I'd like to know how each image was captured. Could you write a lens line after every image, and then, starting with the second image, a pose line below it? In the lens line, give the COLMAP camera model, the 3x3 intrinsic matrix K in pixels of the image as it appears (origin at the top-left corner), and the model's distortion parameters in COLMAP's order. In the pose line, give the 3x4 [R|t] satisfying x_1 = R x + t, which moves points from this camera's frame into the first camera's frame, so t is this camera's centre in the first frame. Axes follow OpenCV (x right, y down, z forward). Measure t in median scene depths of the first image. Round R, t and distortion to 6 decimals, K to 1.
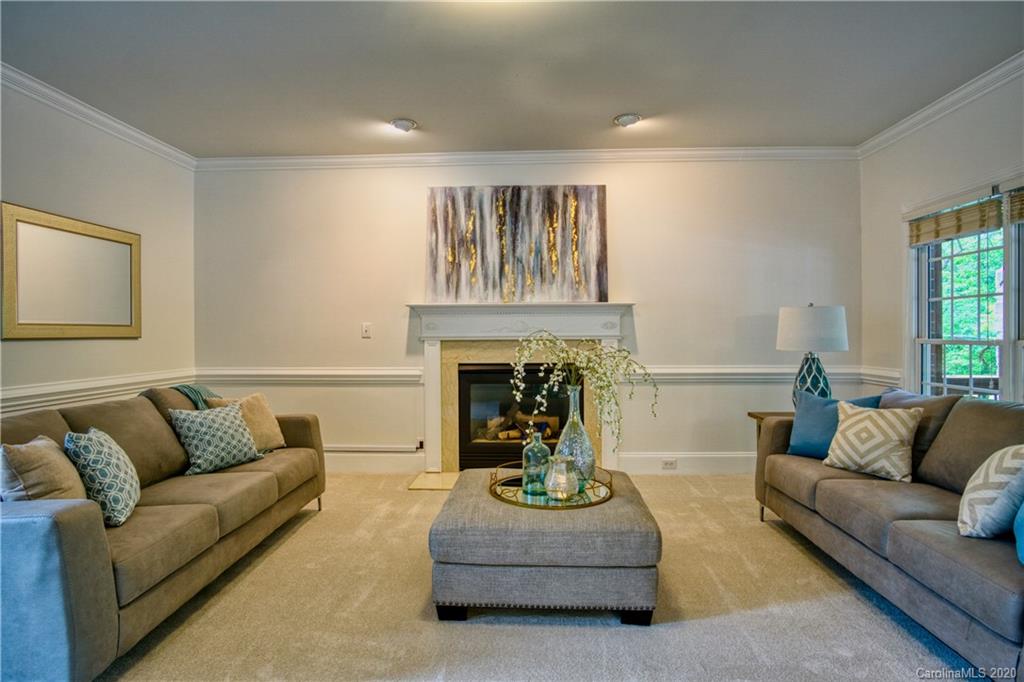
lens RADIAL K [[546.4, 0, 514.0], [0, 546.4, 336.8], [0, 0, 1]] dist [-0.032222, 0.007126]
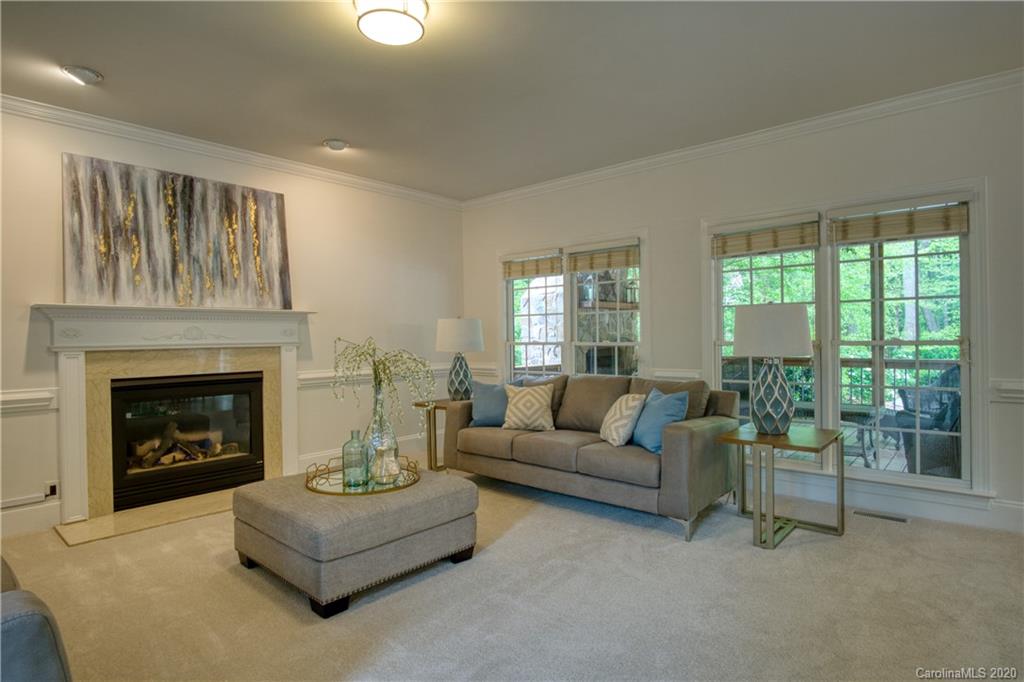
lens RADIAL K [[546.4, 0, 514.0], [0, 546.4, 336.8], [0, 0, 1]] dist [-0.032222, 0.007126]
pose [[0.627441, -0.003673, 0.778656, -0.355240], [0.014937, 0.999862, -0.007320, 0.000875], [-0.778521, 0.016224, 0.627409, 0.036093]]
